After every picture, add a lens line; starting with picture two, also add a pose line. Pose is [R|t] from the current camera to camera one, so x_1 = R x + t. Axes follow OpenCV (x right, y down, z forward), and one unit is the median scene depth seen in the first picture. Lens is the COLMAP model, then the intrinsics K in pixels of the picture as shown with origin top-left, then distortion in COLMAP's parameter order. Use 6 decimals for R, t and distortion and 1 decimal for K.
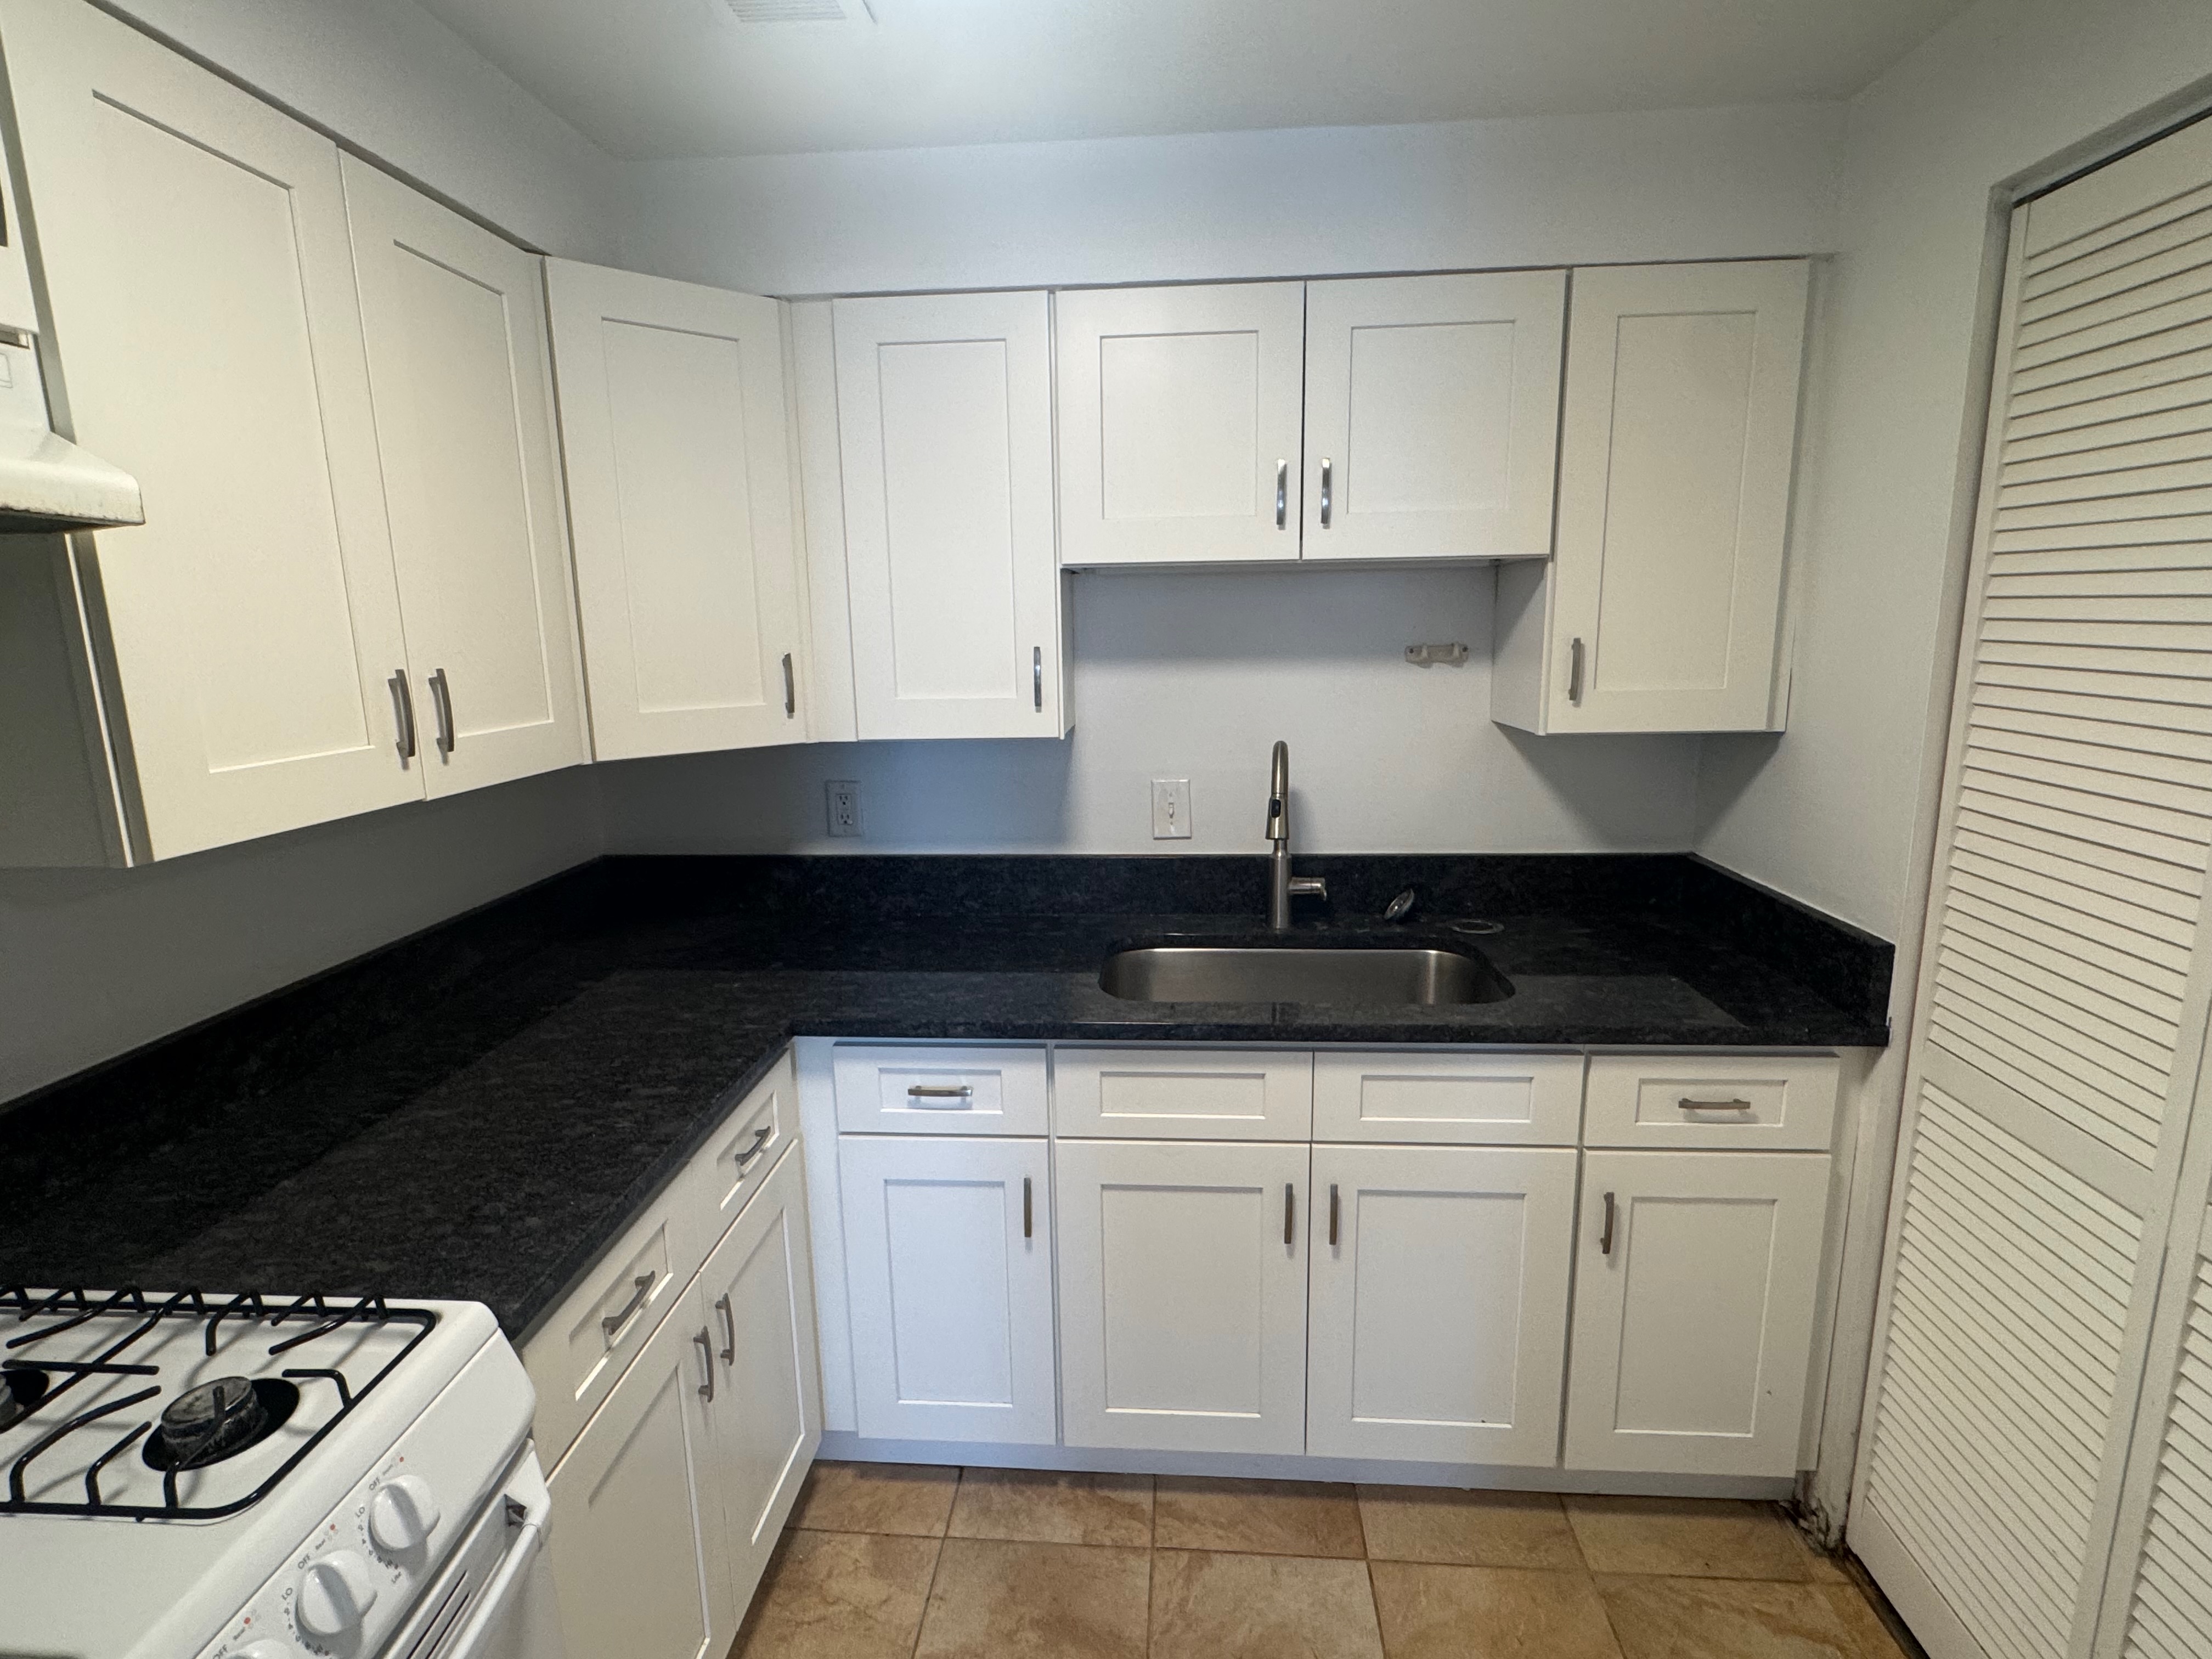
lens RADIAL K [[1100.6, 0, 1098.1], [0, 1100.6, 834.2], [0, 0, 1]] dist [-0.003347, 0.001303]
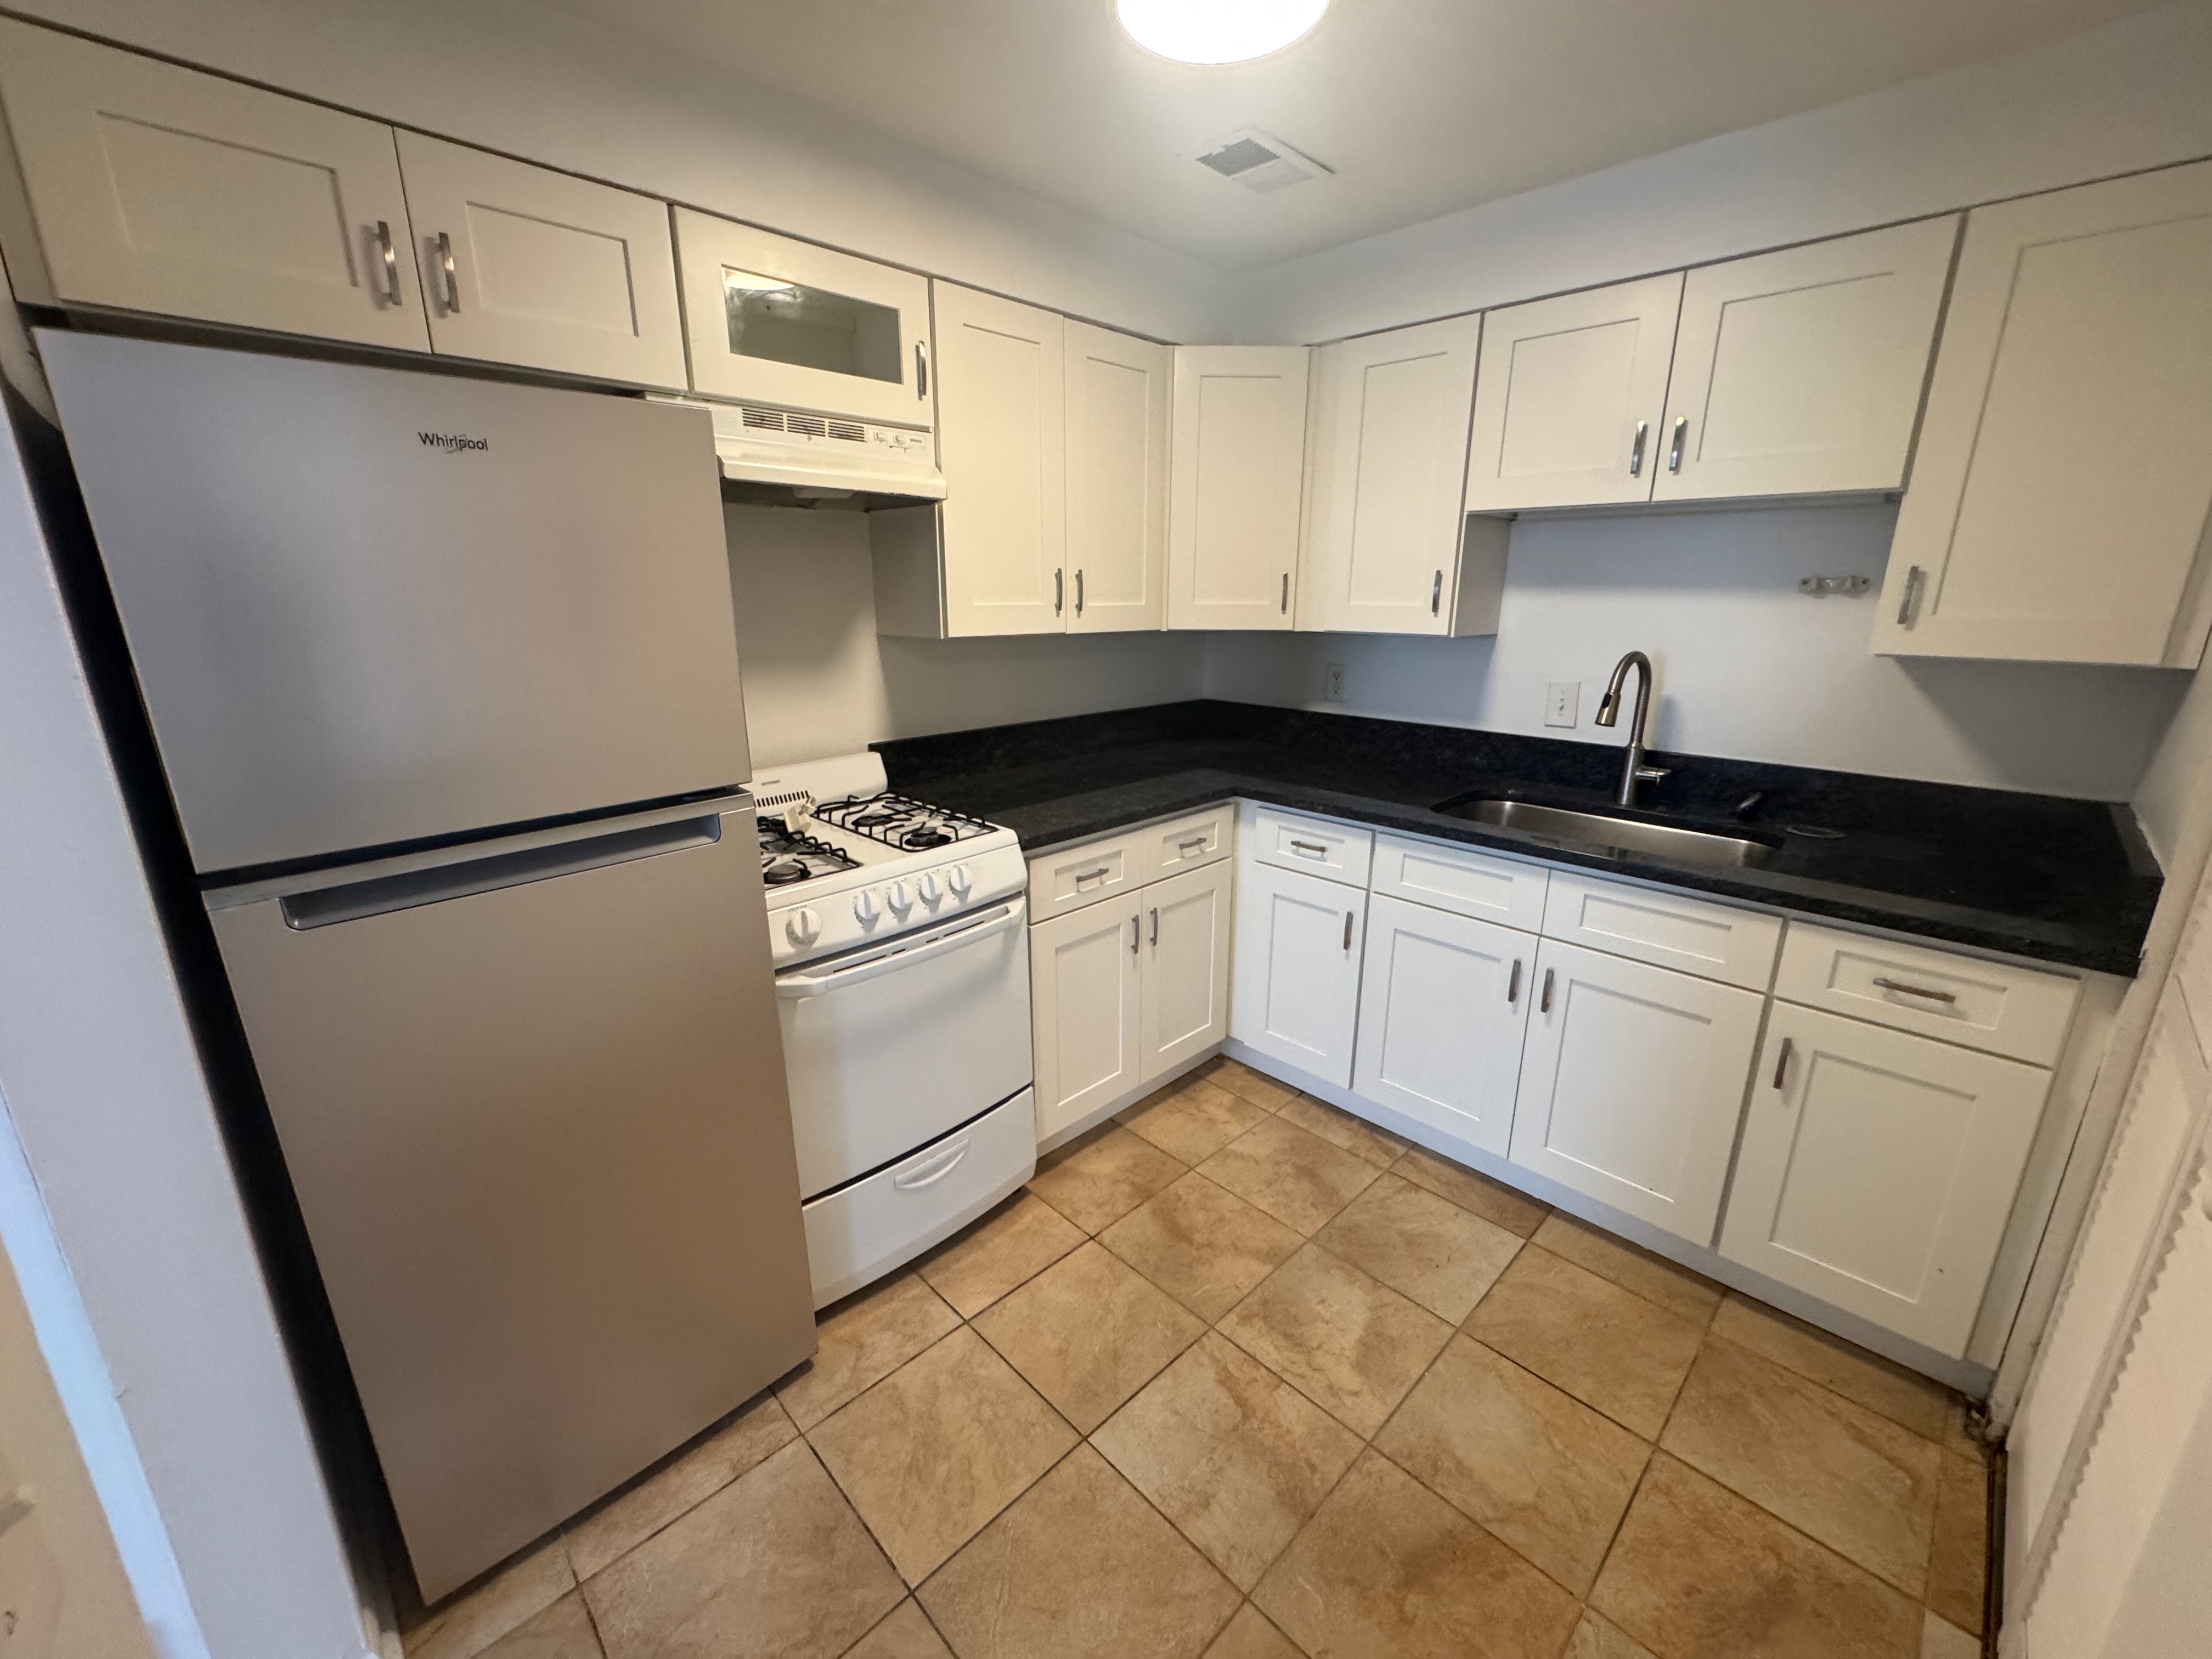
lens RADIAL K [[883.2, 0, 1105.9], [0, 883.2, 826.7], [0, 0, 1]] dist [-0.003275, 0.000367]
pose [[0.755313, 0.191750, -0.626685, 0.440917], [-0.141921, 0.981405, 0.129235, 0.079343], [0.639813, -0.008673, 0.768482, -0.192847]]
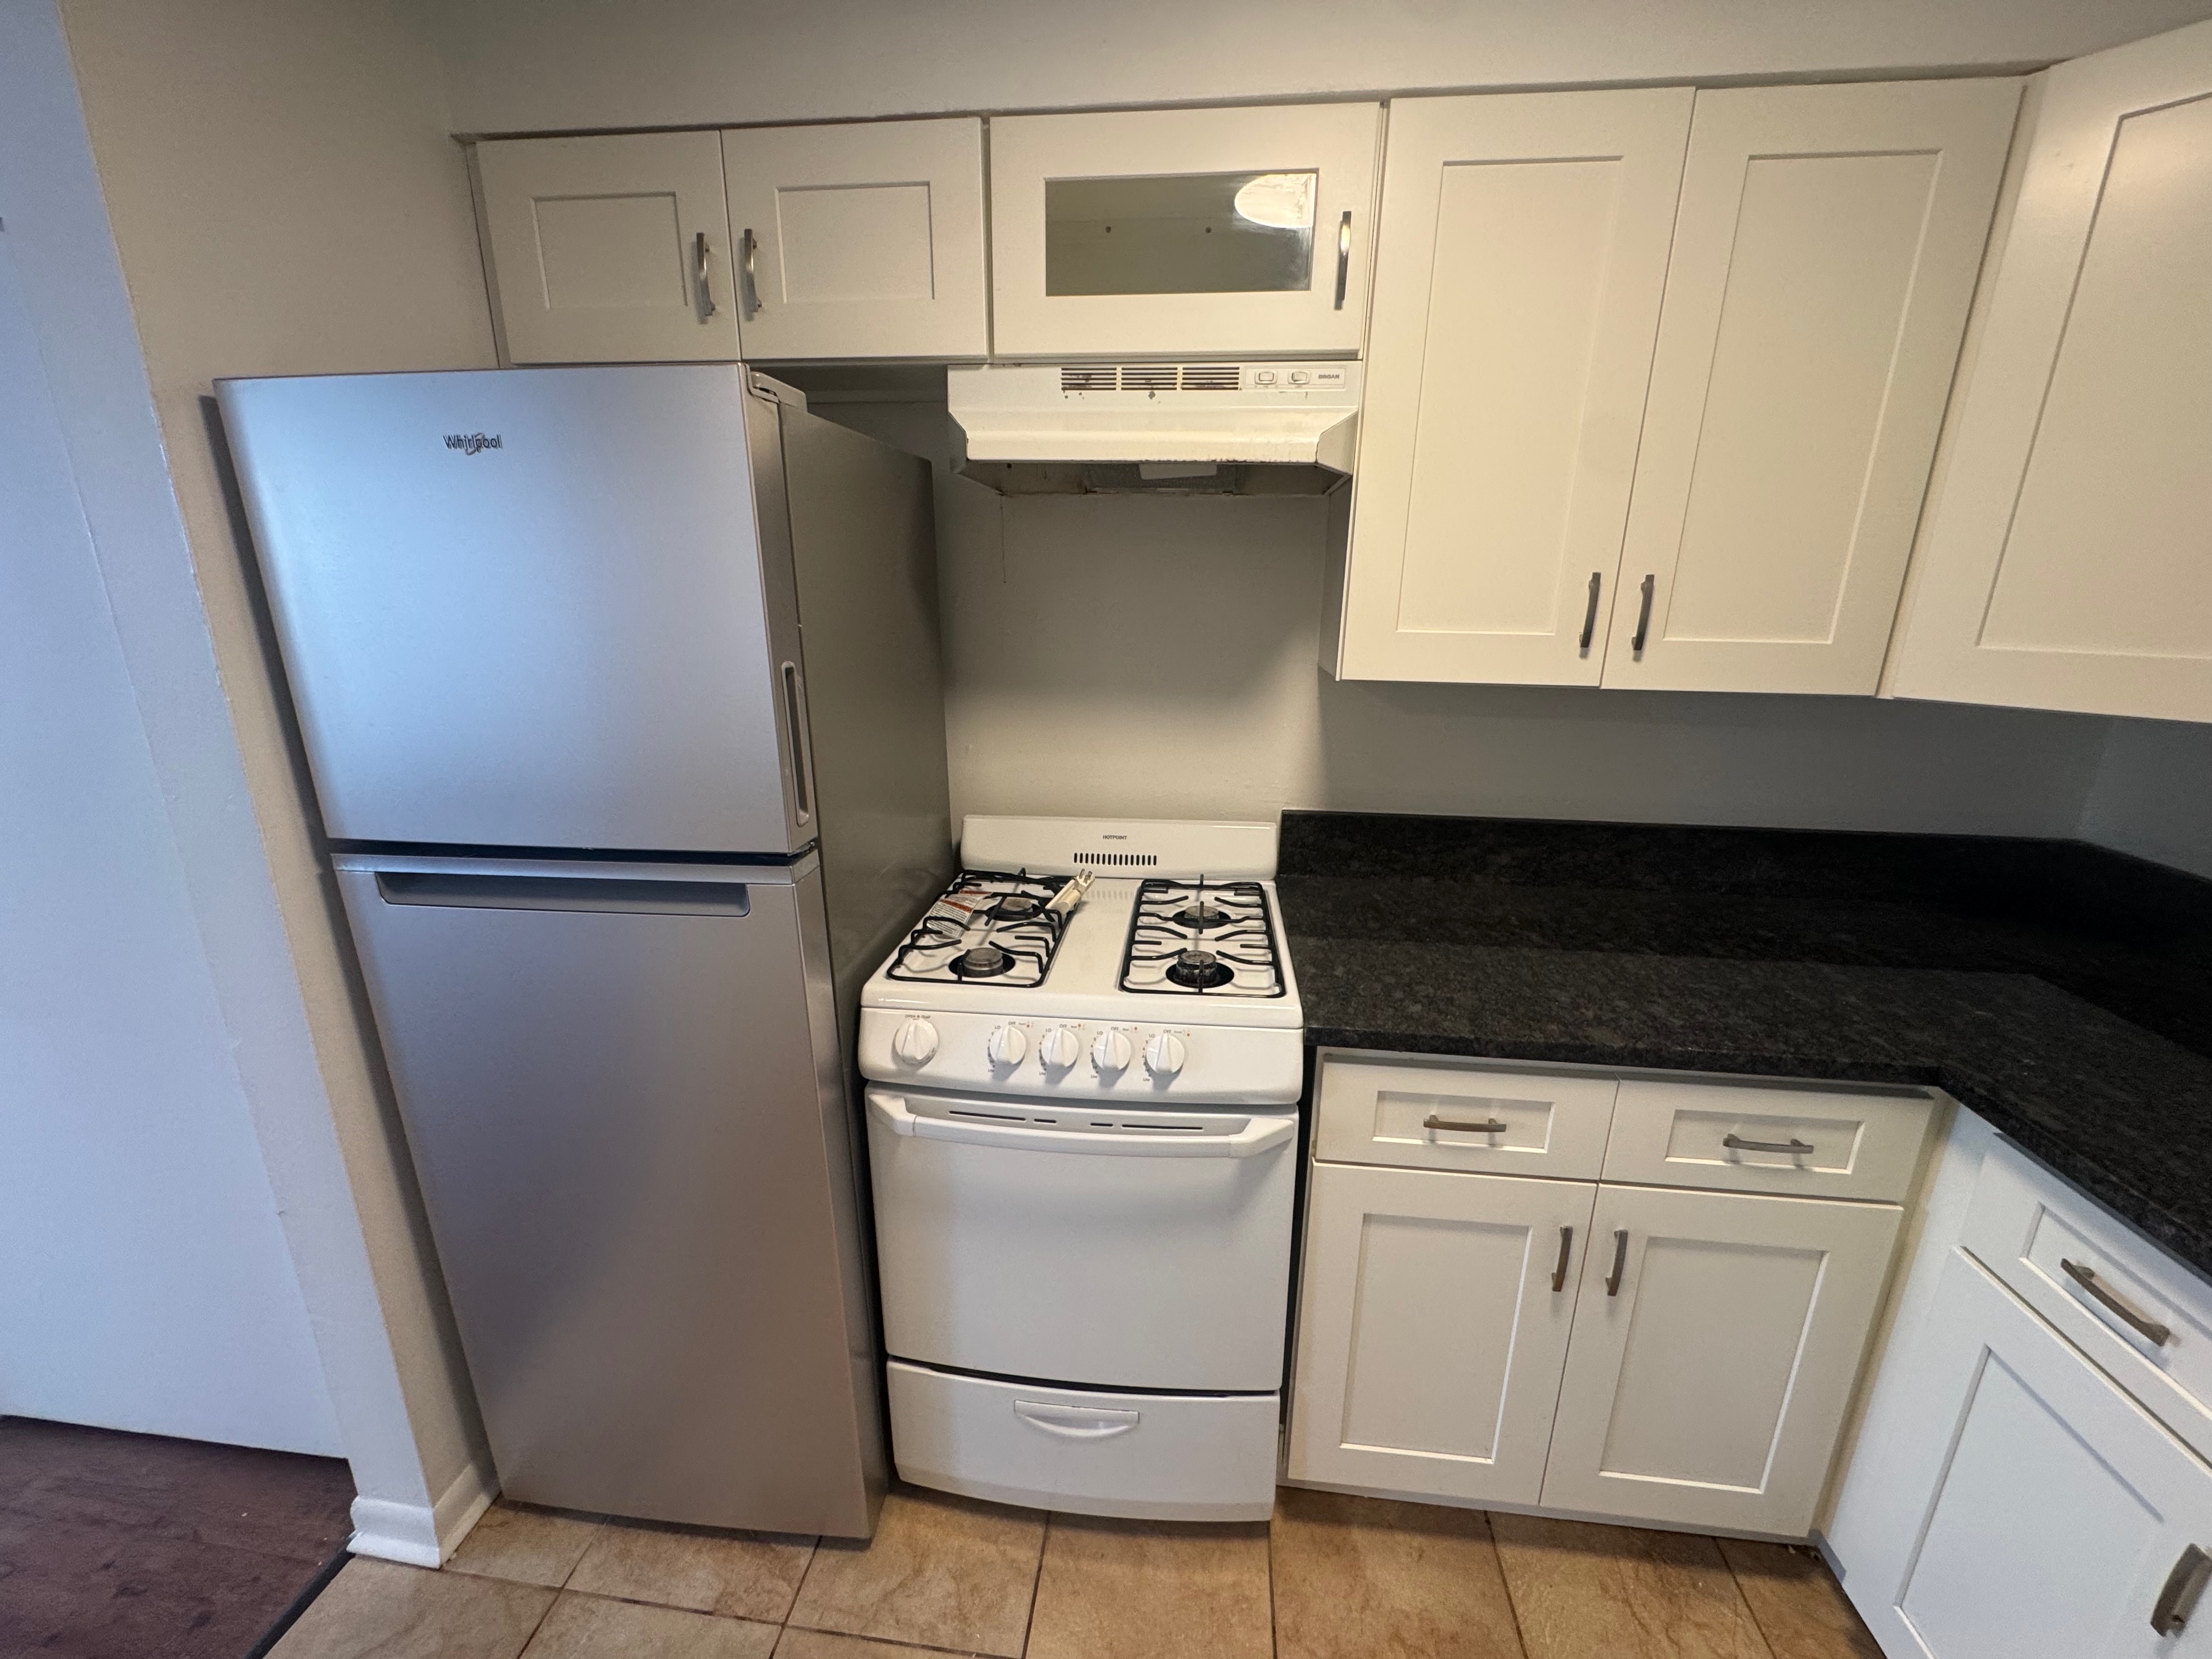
lens RADIAL K [[883.2, 0, 1108.9], [0, 883.2, 830.8], [0, 0, 1]] dist [-0.003275, 0.000367]
pose [[-0.041615, 0.286799, -0.957087, 0.276421], [-0.202256, 0.935666, 0.289174, -0.042179], [0.978448, 0.205611, 0.019069, 0.382922]]
